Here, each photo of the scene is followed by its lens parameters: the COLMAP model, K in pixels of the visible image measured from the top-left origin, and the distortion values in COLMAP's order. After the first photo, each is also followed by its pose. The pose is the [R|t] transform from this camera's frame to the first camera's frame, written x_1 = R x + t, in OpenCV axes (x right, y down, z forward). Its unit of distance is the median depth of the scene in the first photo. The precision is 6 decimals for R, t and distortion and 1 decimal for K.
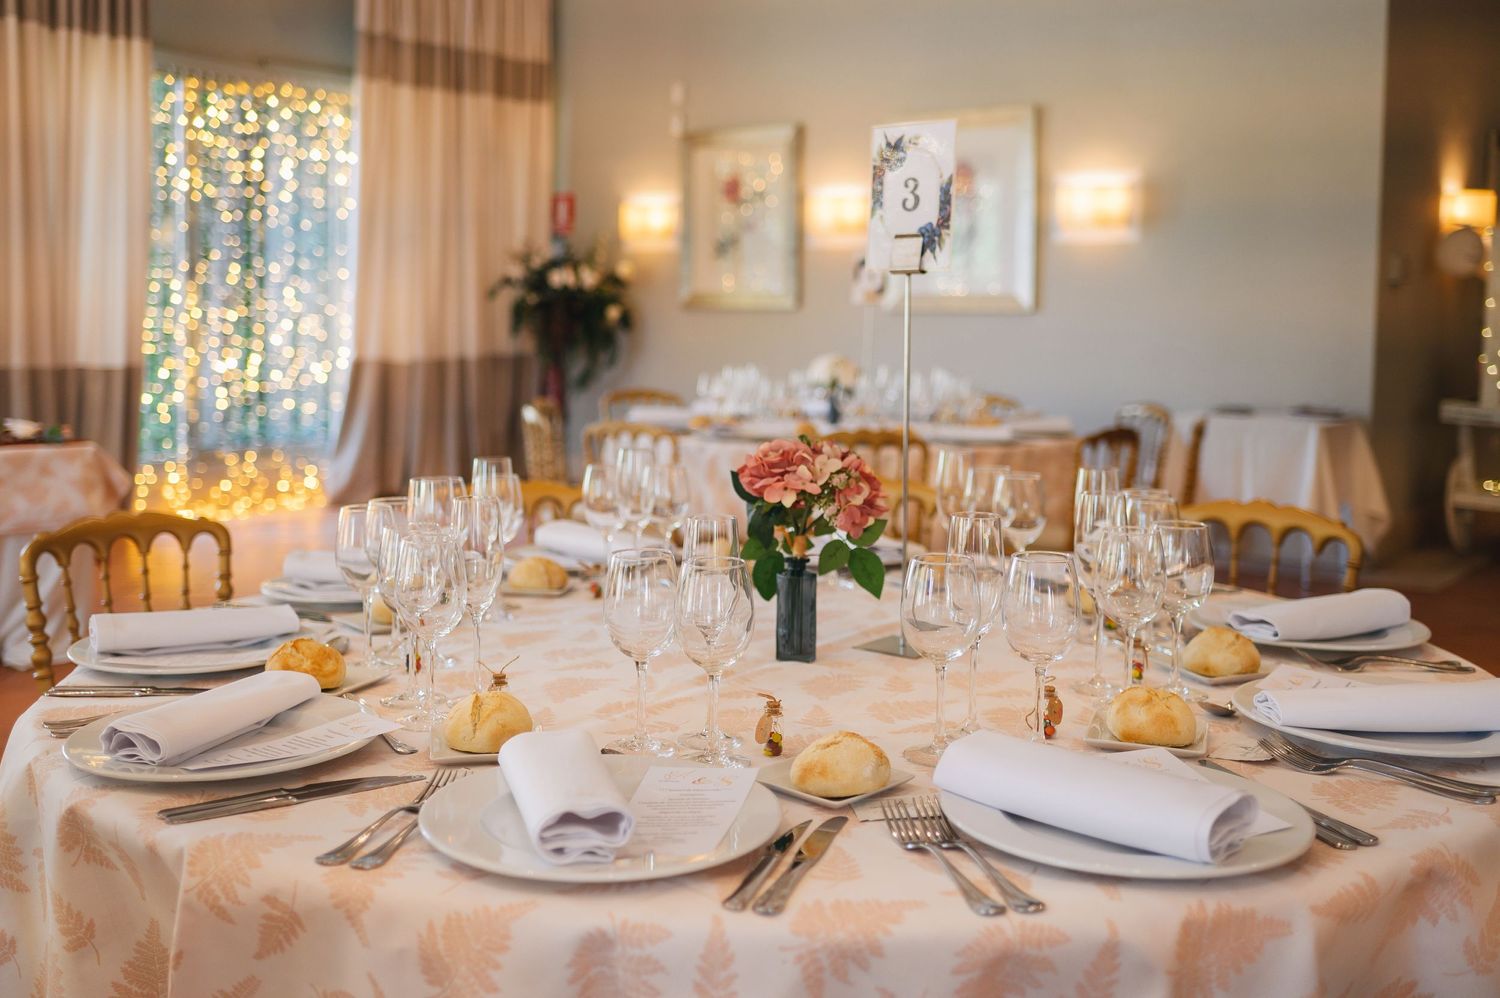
lens RADIAL K [[1524.2, 0, 720.4], [0, 1524.2, 465.9], [0, 0, 1]] dist [0.000635, -0.015781]
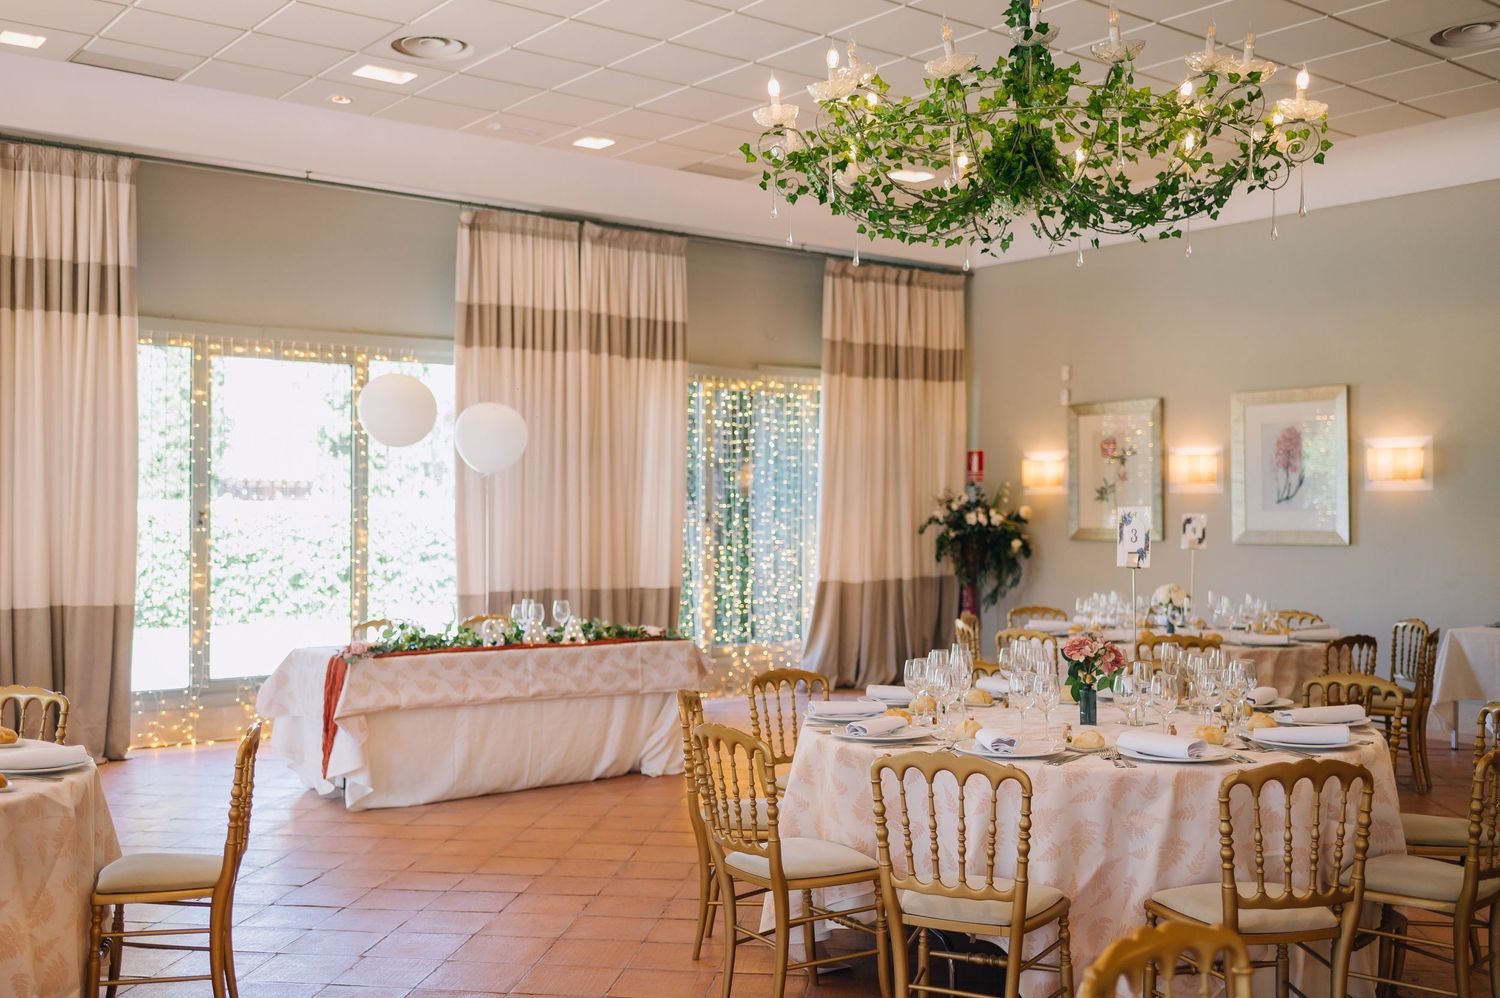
lens RADIAL K [[1524.2, 0, 720.4], [0, 1524.2, 465.9], [0, 0, 1]] dist [0.000635, -0.015781]
pose [[0.965597, -0.020220, -0.259255, 0.025750], [-0.015089, 0.990936, -0.133483, 0.010272], [0.259604, 0.132803, 0.956540, -0.331161]]
